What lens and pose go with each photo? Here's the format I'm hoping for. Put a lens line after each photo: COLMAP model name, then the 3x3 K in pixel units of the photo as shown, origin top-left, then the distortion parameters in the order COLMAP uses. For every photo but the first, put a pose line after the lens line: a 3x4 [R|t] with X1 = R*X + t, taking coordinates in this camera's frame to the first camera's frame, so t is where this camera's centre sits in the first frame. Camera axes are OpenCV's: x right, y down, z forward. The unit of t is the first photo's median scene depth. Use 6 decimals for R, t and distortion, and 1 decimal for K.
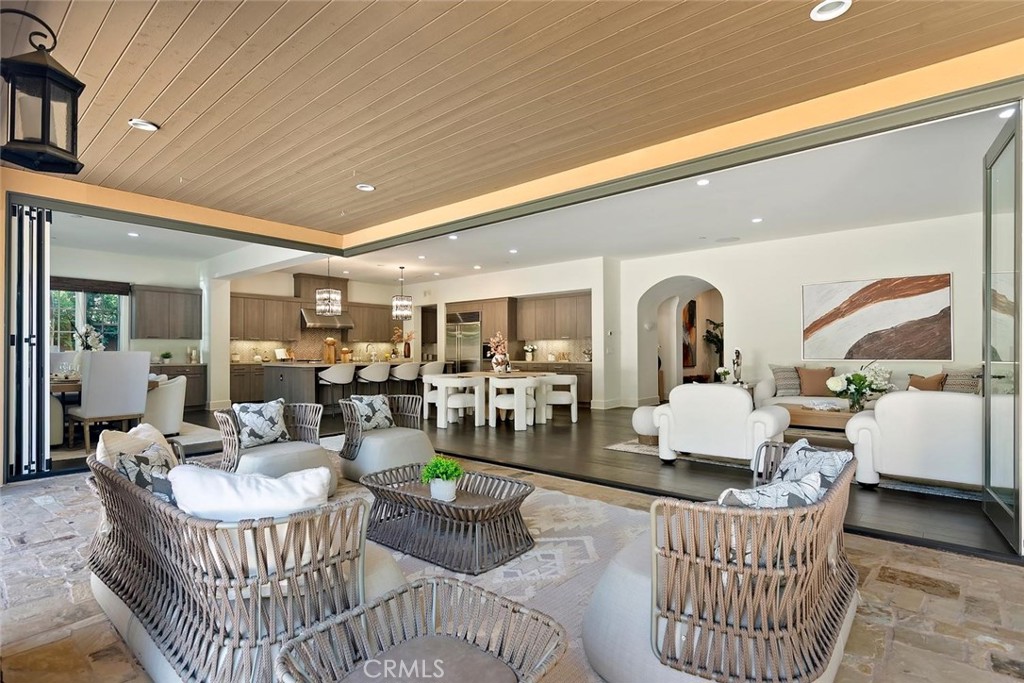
lens RADIAL K [[476.7, 0, 512.0], [0, 476.7, 341.5], [0, 0, 1]] dist [-0.000176, -0.000110]
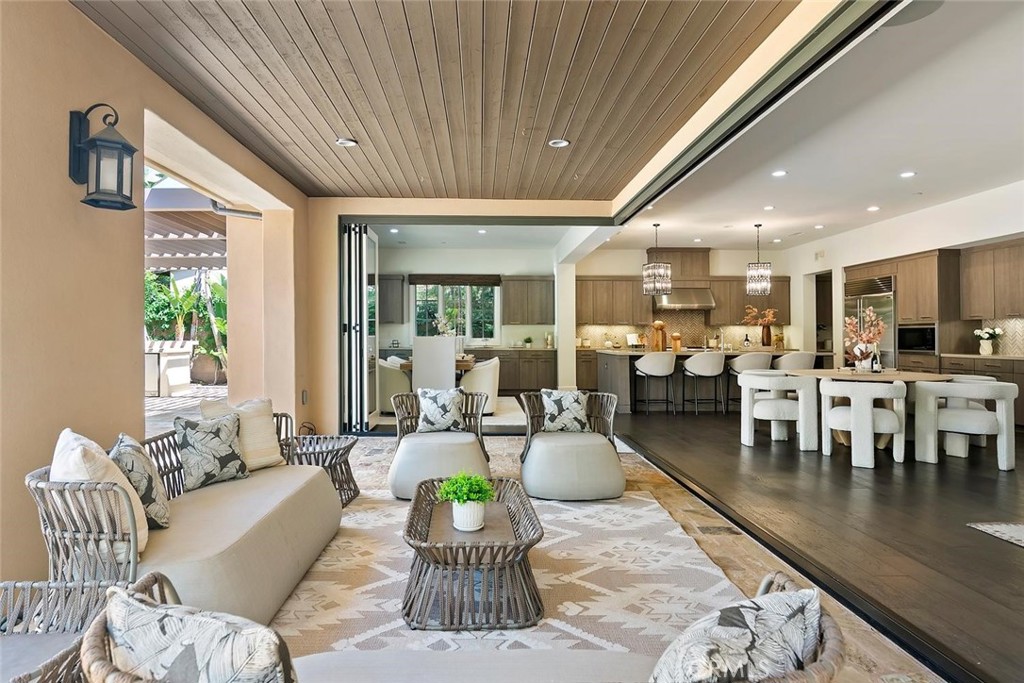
lens RADIAL K [[566.5, 0, 512.5], [0, 566.5, 327.7], [0, 0, 1]] dist [-0.003618, -0.001584]
pose [[0.674947, -0.008165, -0.737821, 0.220175], [0.012218, 0.999925, 0.000111, 0.000933], [0.737765, -0.009089, 0.674997, 0.155065]]
